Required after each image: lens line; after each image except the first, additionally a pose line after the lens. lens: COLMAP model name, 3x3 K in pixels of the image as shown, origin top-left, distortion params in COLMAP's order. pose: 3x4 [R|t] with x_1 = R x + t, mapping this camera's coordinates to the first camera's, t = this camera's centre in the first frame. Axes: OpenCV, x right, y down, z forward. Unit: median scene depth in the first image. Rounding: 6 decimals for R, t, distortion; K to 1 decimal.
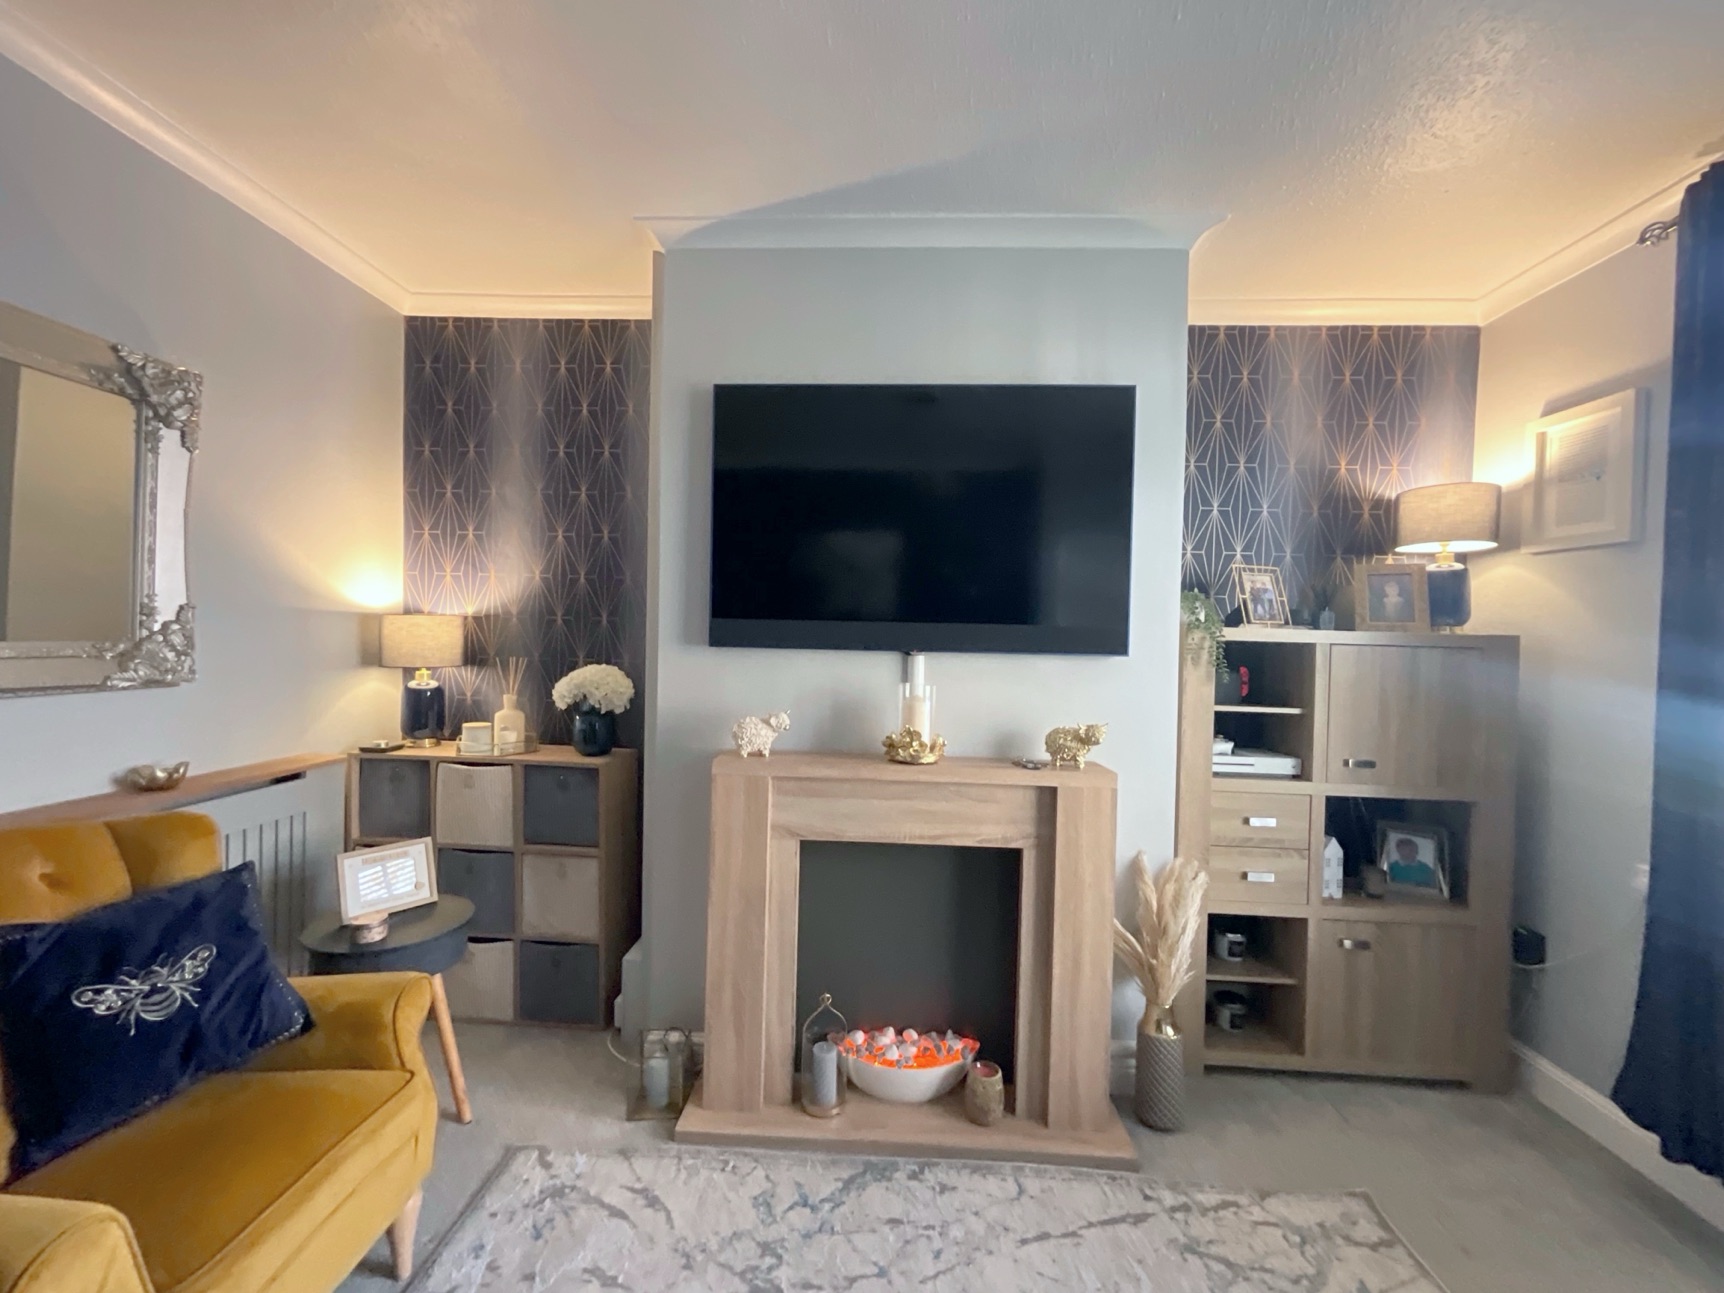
lens RADIAL K [[693.8, 0, 862.0], [0, 693.8, 648.8], [0, 0, 1]] dist [0.000261, -0.001149]
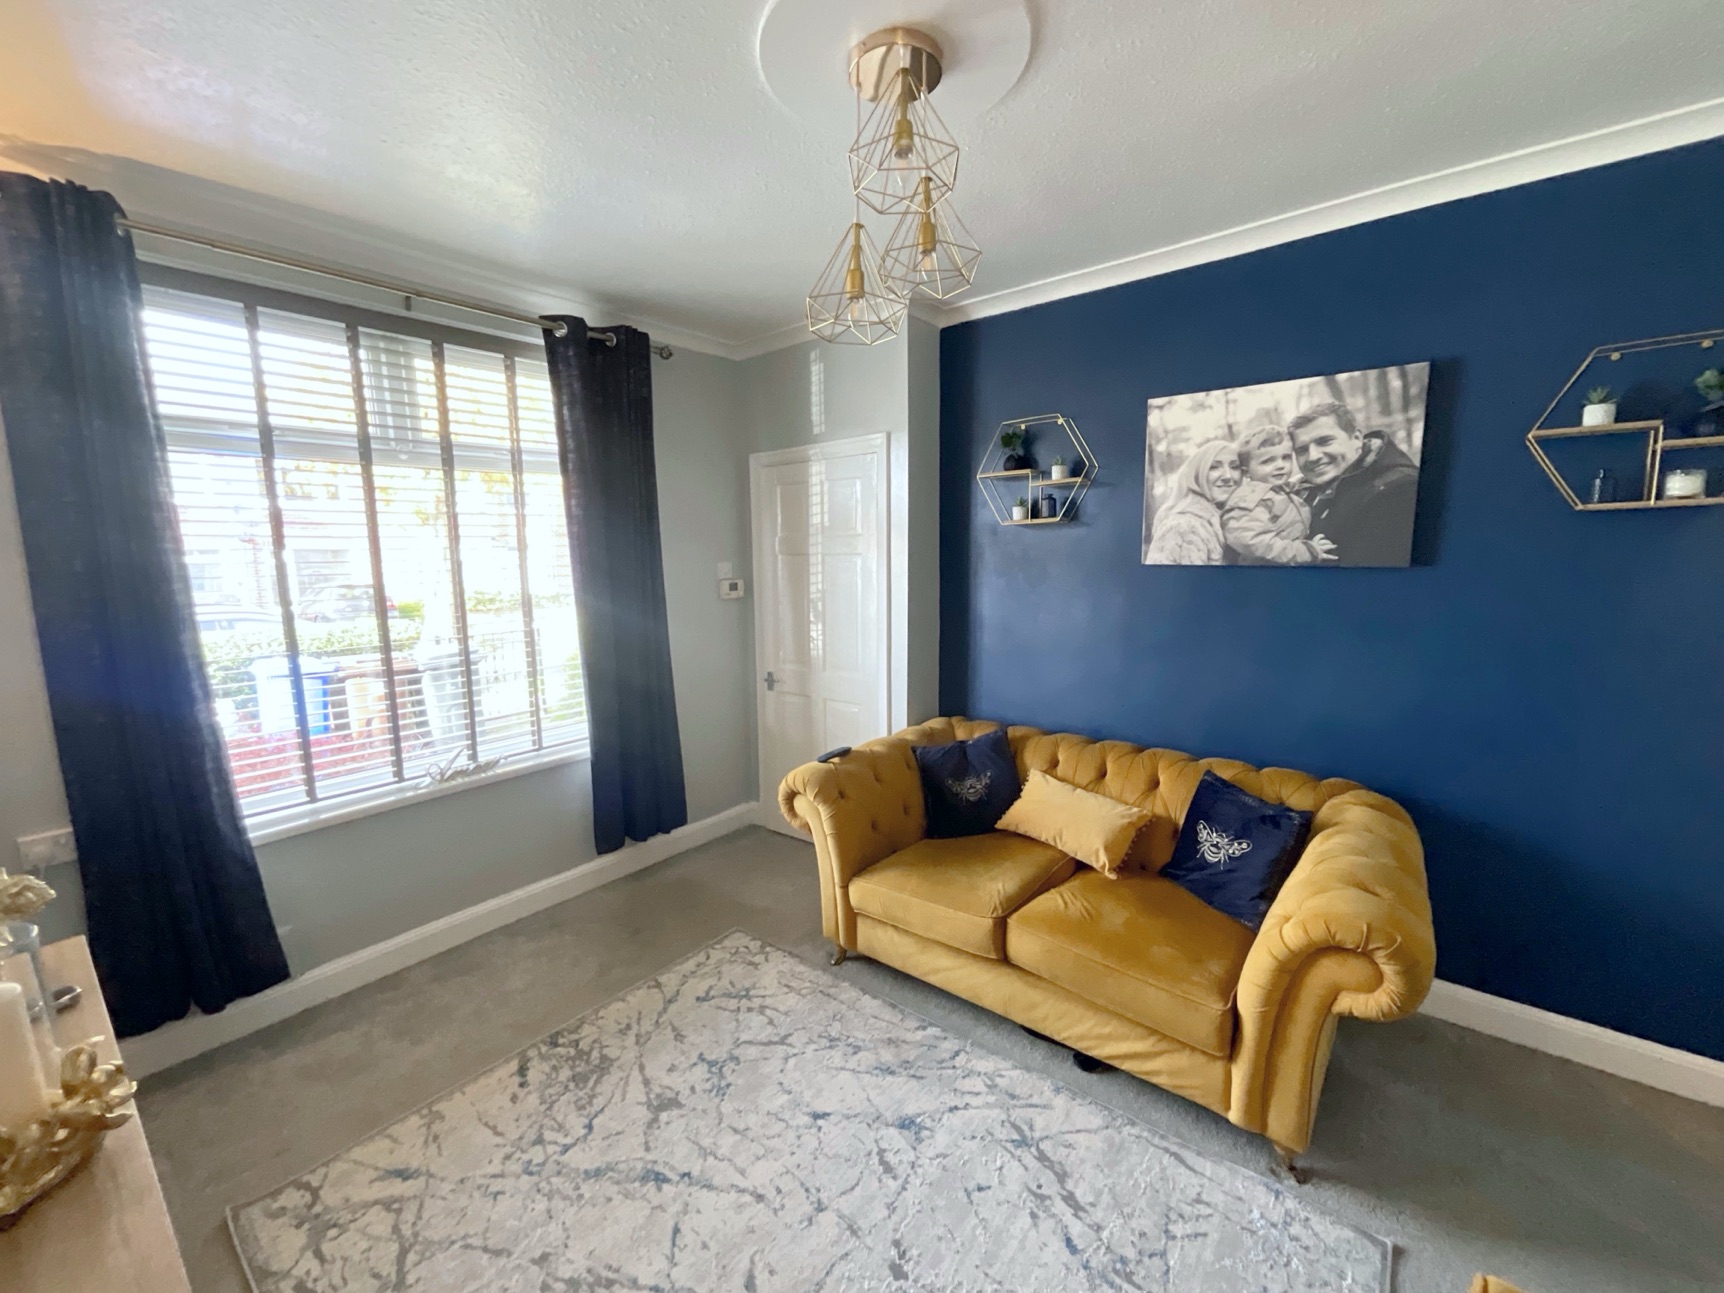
lens RADIAL K [[693.8, 0, 863.5], [0, 693.8, 648.6], [0, 0, 1]] dist [0.000261, -0.001149]
pose [[-0.814822, -0.103614, 0.570376, -0.383967], [0.000602, 0.983746, 0.179567, -0.128602], [-0.579710, 0.146659, -0.801516, 0.962796]]
